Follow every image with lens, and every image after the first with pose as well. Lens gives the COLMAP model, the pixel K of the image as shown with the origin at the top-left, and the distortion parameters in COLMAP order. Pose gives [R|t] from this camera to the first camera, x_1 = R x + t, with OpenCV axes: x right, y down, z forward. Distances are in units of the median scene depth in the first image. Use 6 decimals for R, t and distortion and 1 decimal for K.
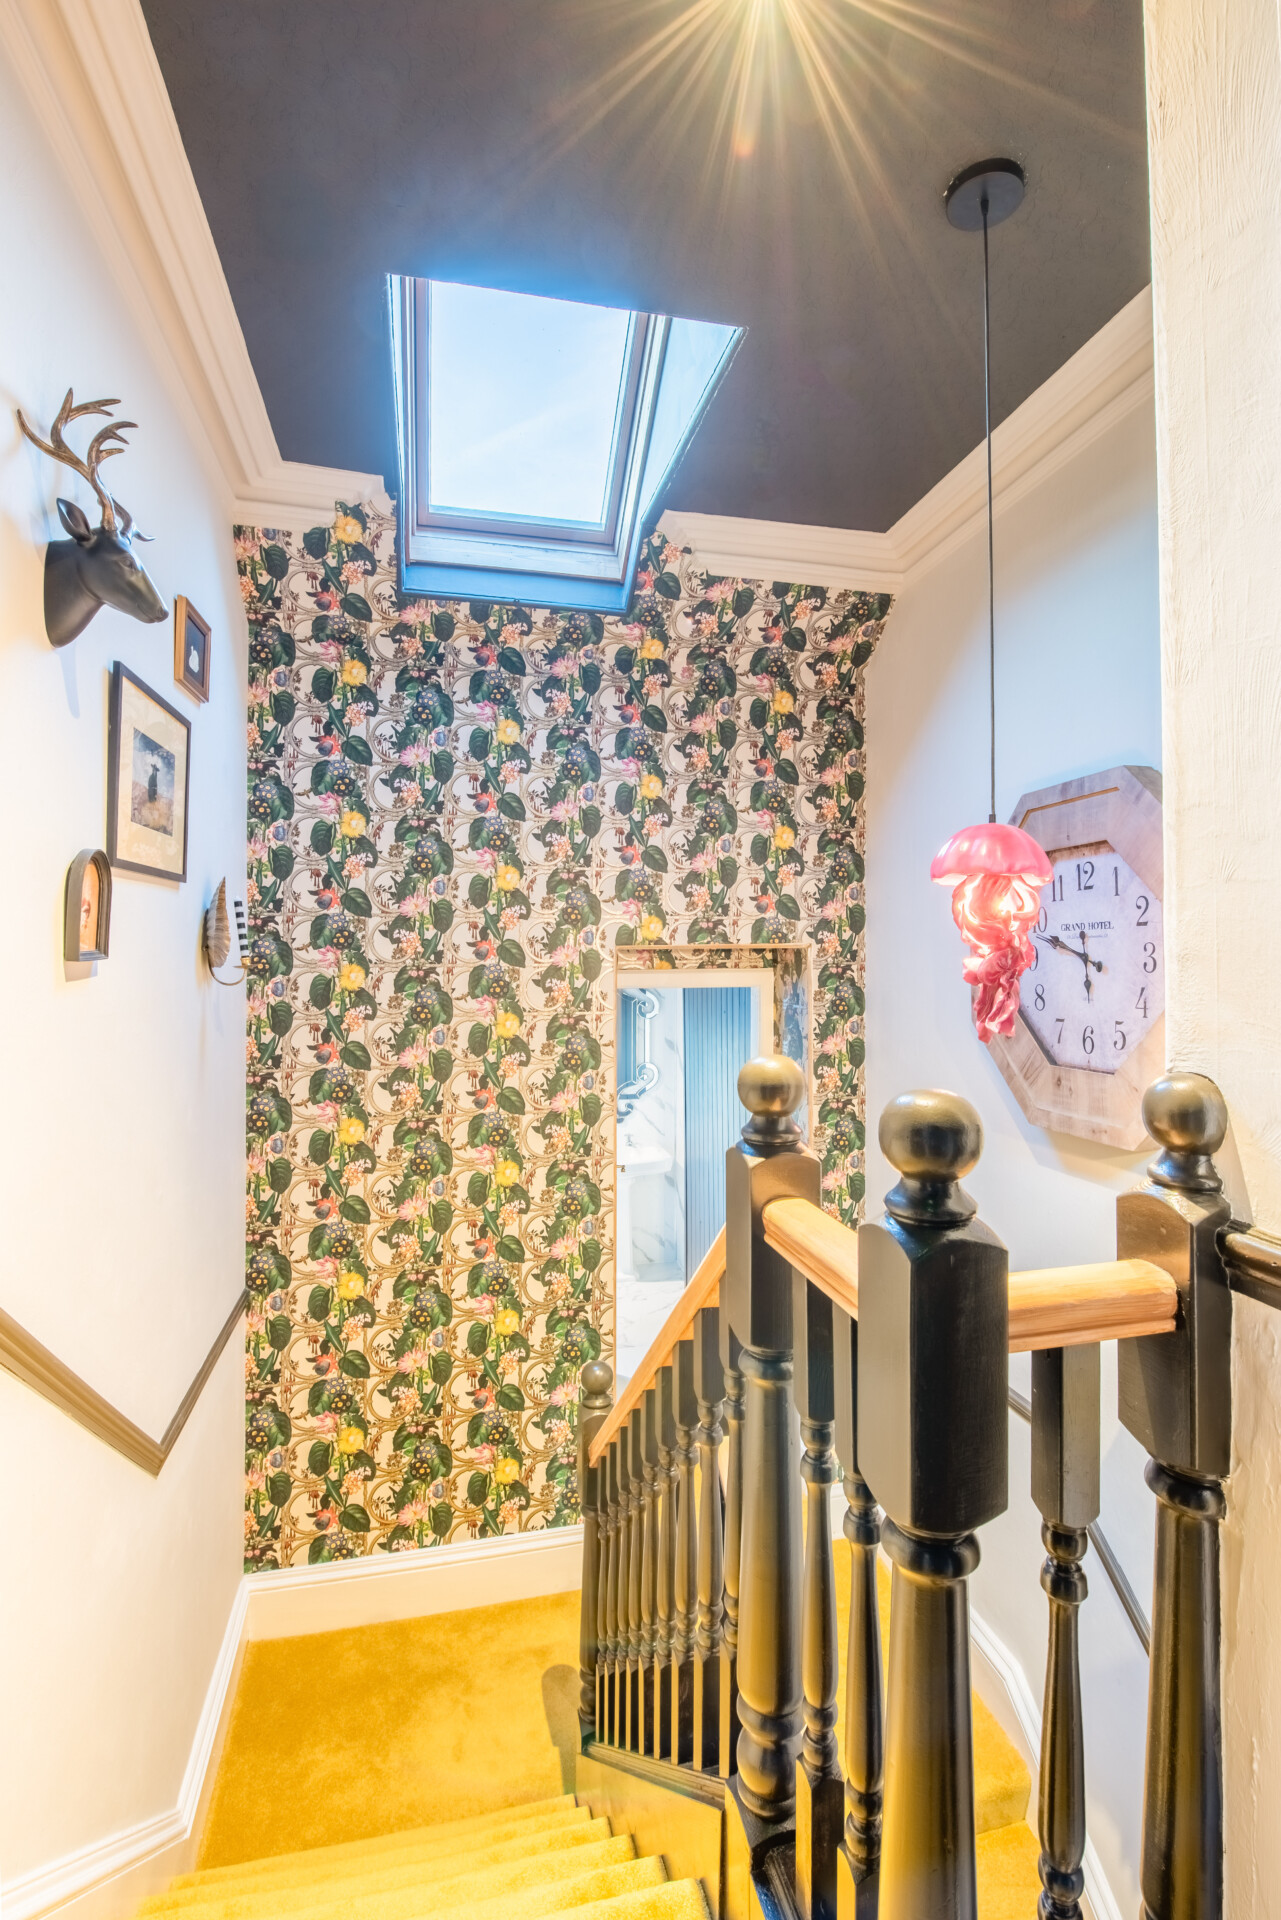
lens RADIAL K [[848.5, 0, 637.3], [0, 848.5, 956.5], [0, 0, 1]] dist [-0.001085, -0.000471]
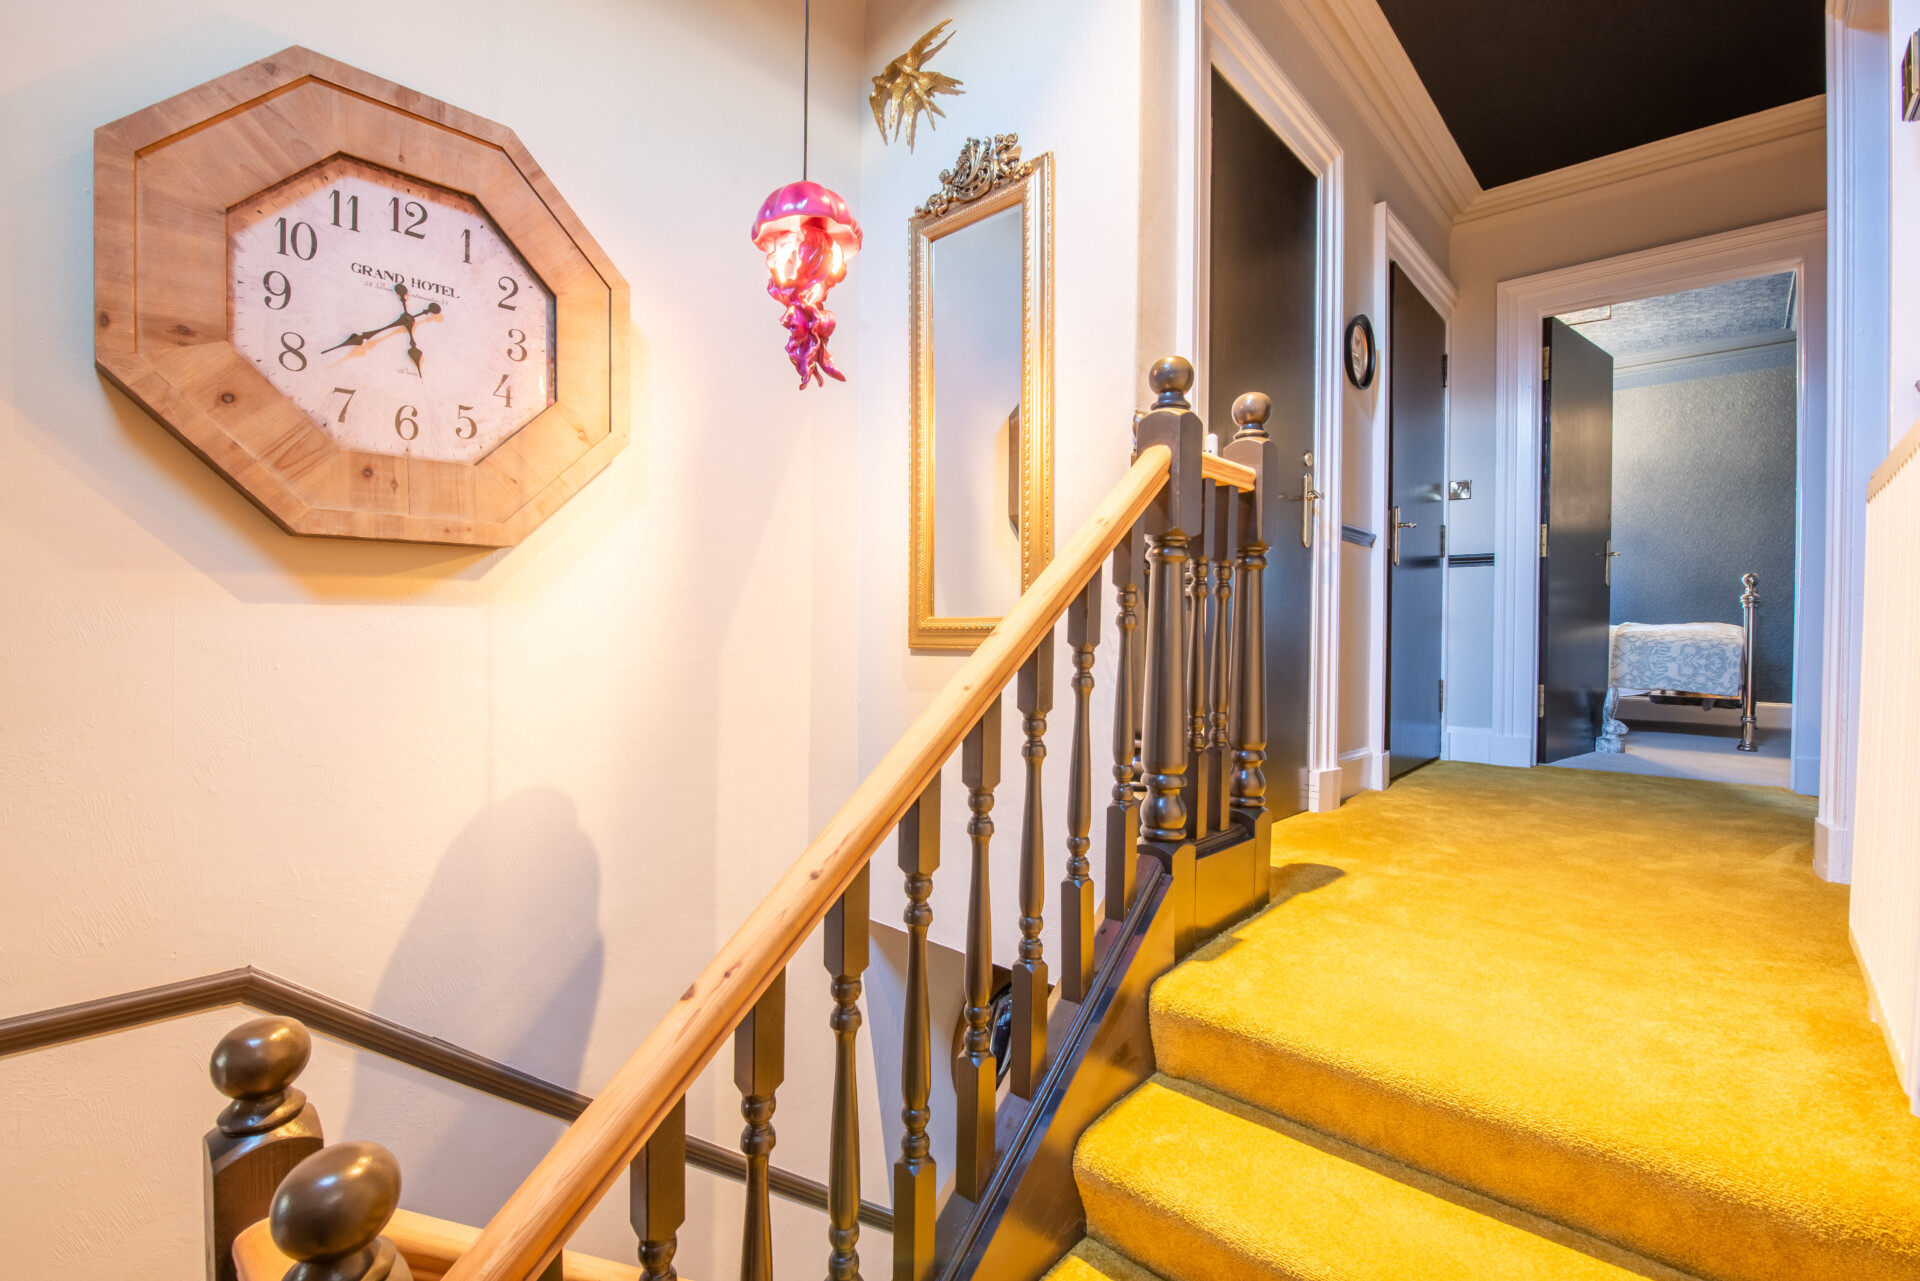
lens RADIAL K [[848.5, 0, 961.0], [0, 848.5, 639.0], [0, 0, 1]] dist [-0.001085, -0.000471]
pose [[-0.561035, -0.009159, 0.827741, -0.434485], [-0.012144, 0.999922, 0.002834, 0.295137], [-0.827703, -0.008462, -0.561103, 1.012055]]
